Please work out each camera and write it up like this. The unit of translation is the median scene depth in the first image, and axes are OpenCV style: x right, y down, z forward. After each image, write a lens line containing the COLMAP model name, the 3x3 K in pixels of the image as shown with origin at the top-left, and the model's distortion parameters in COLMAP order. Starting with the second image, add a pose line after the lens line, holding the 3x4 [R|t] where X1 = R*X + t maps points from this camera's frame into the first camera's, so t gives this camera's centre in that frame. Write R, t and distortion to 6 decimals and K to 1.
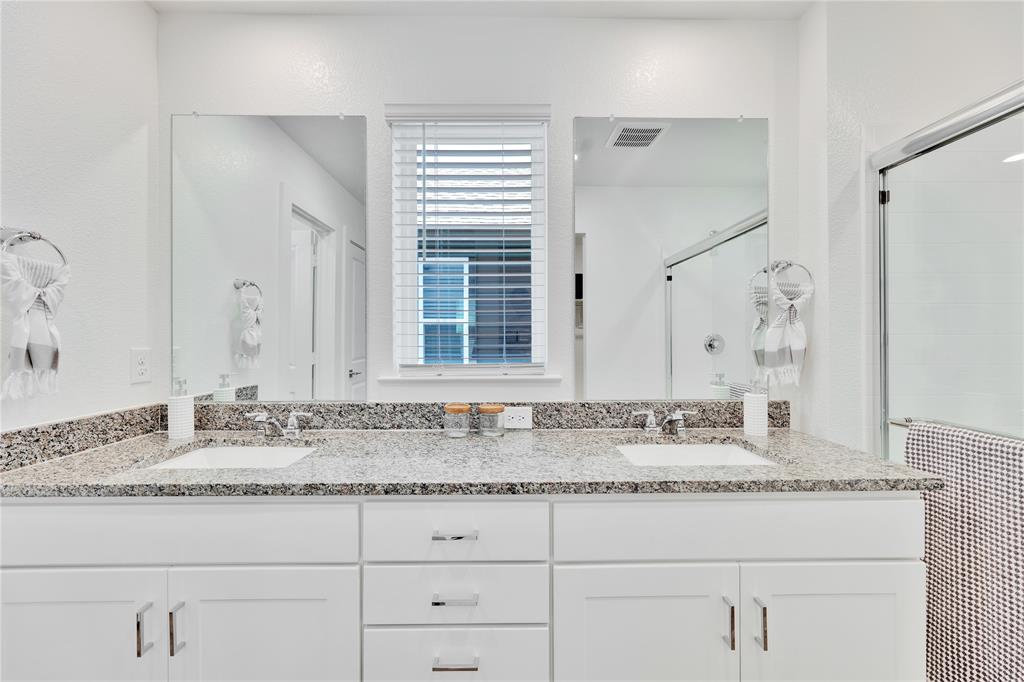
lens RADIAL K [[413.6, 0, 513.5], [0, 413.6, 338.2], [0, 0, 1]] dist [0.004112, 0.000268]
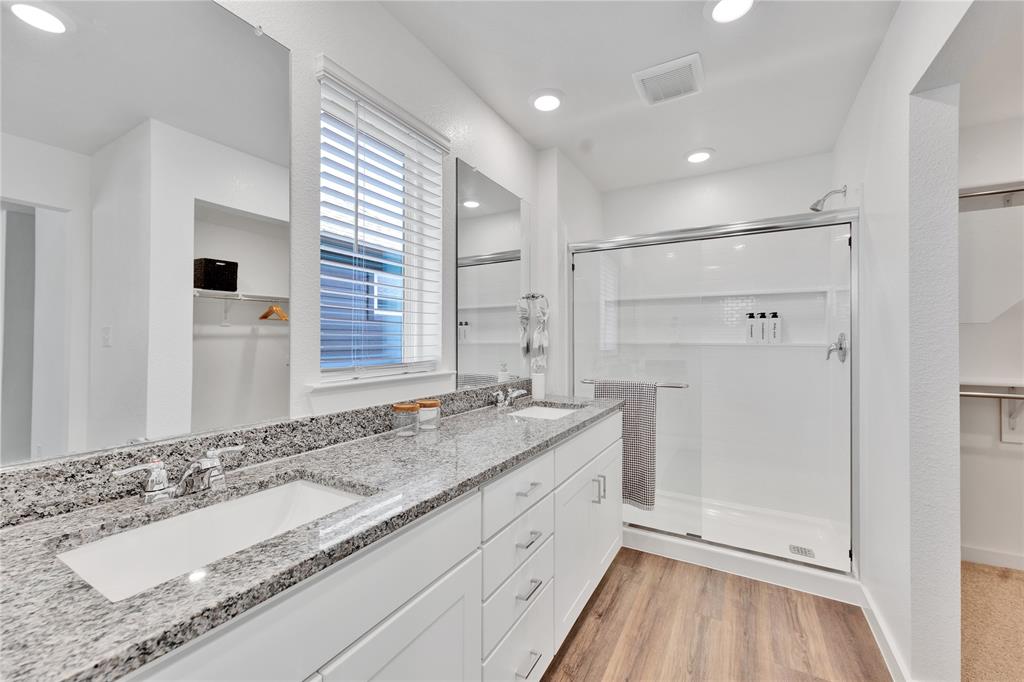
lens RADIAL K [[413.6, 0, 512.1], [0, 413.6, 339.0], [0, 0, 1]] dist [0.004112, 0.000268]
pose [[0.496299, 0.007132, 0.868122, -0.838006], [0.000295, 0.999965, -0.008384, 0.010451], [-0.868152, 0.004417, 0.496280, 0.261523]]
